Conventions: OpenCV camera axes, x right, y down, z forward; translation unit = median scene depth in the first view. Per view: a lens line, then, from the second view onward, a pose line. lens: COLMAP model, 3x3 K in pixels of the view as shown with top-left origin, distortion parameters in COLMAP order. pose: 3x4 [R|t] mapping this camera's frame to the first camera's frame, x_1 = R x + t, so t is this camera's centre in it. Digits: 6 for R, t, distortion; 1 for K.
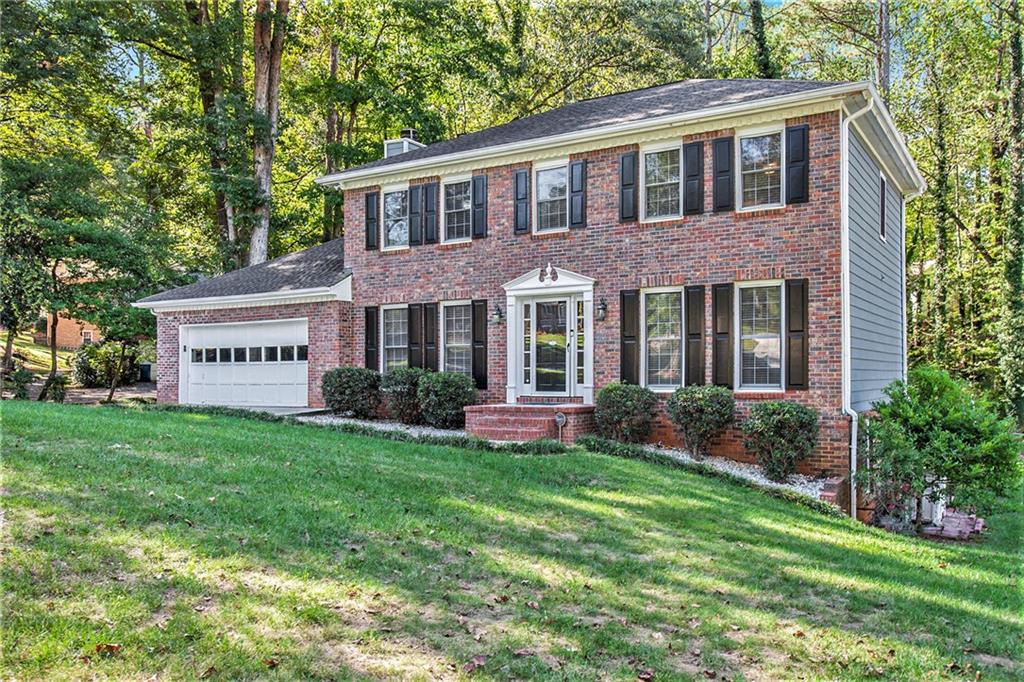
lens RADIAL K [[853.5, 0, 503.2], [0, 853.5, 346.7], [0, 0, 1]] dist [0.006767, 0.009409]
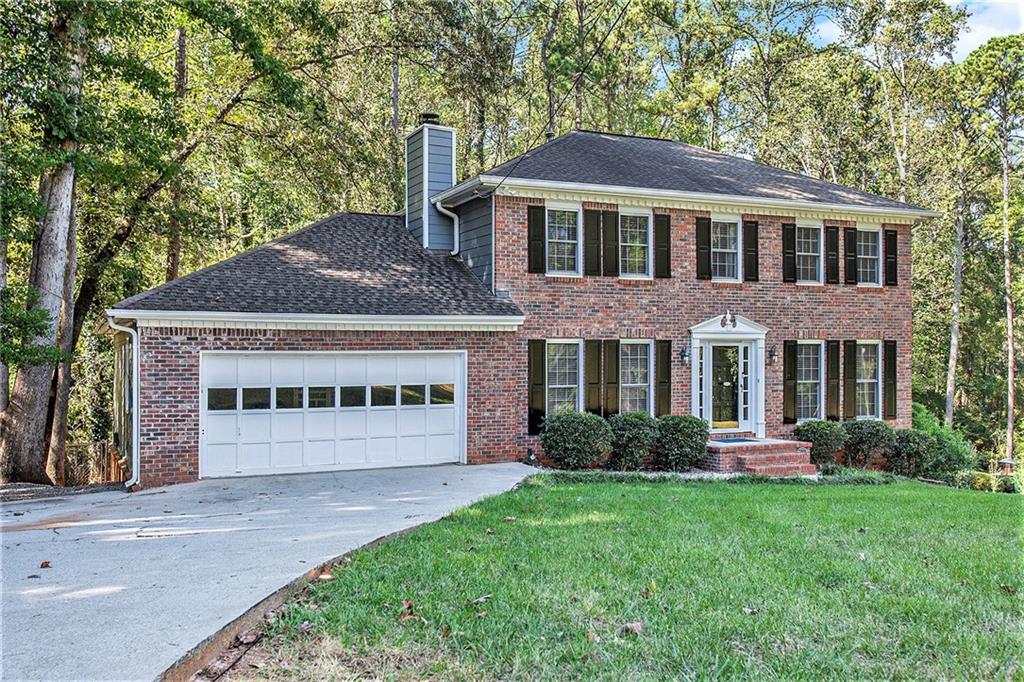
lens RADIAL K [[993.0, 0, 514.5], [0, 993.0, 363.9], [0, 0, 1]] dist [0.041442, 0.000000]
pose [[0.516516, 0.001264, 0.856276, -1.137549], [-0.022335, 0.999679, 0.011996, -0.038171], [-0.855986, -0.025321, 0.516379, 0.563911]]
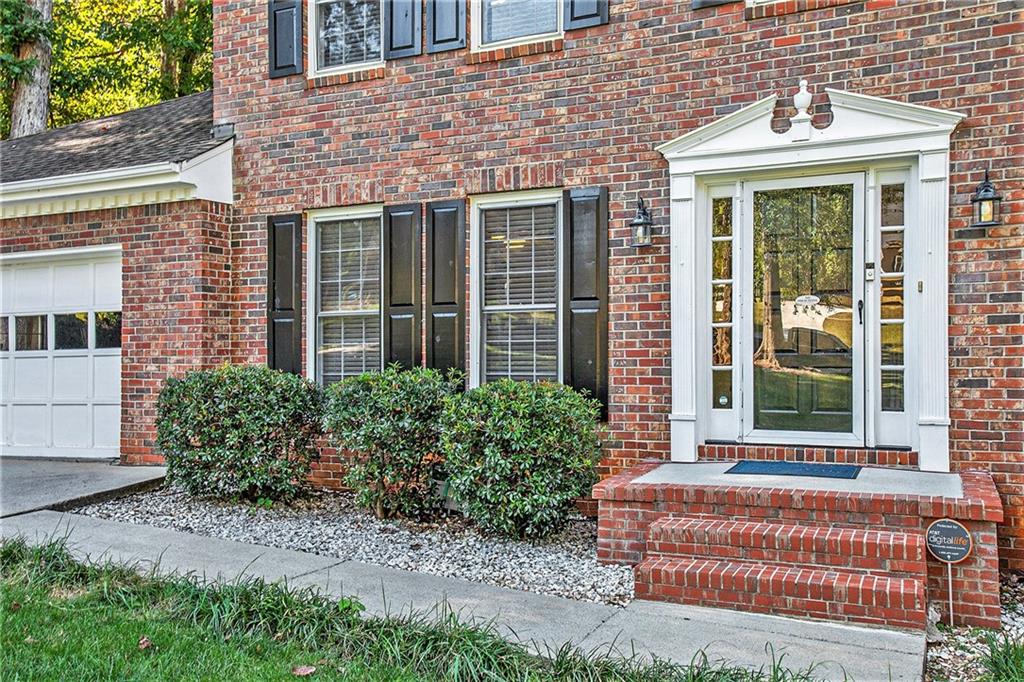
lens RADIAL K [[971.7, 0, 515.8], [0, 971.7, 336.5], [0, 0, 1]] dist [0.022738, 0.000000]
pose [[0.990504, 0.001445, 0.137474, -0.121841], [-0.001705, 0.999997, 0.001777, 0.010675], [-0.137471, -0.001995, 0.990504, 0.587644]]
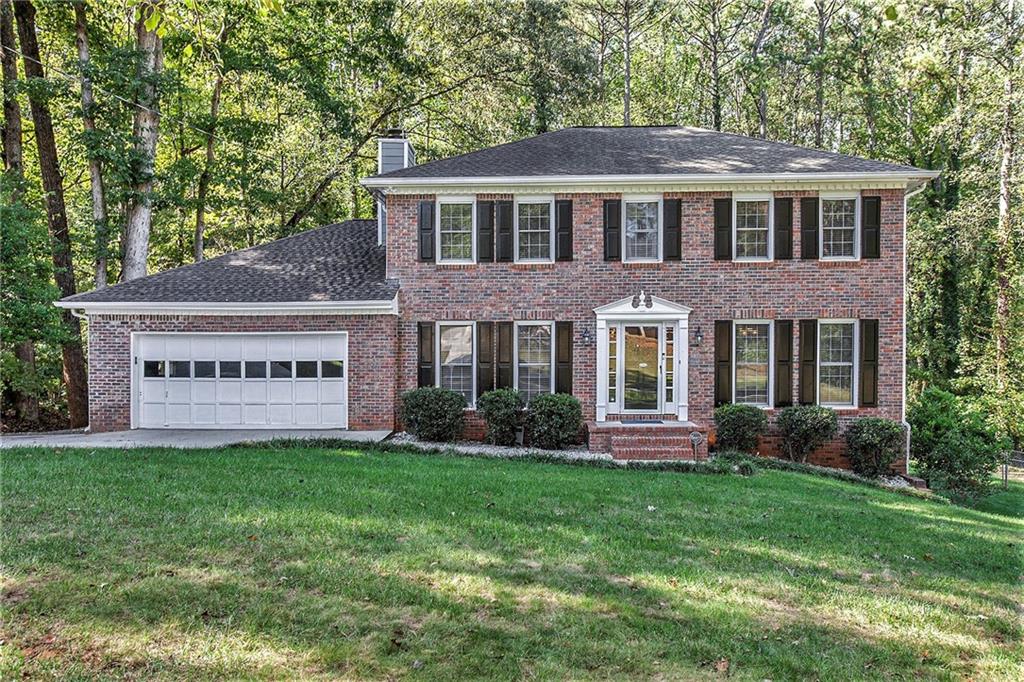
lens RADIAL K [[853.5, 0, 501.6], [0, 853.5, 349.0], [0, 0, 1]] dist [0.006767, 0.009409]
pose [[0.867881, 0.006783, 0.496726, -0.618882], [-0.018753, 0.999641, 0.019113, -0.040874], [-0.496418, -0.025903, 0.867697, 0.147888]]
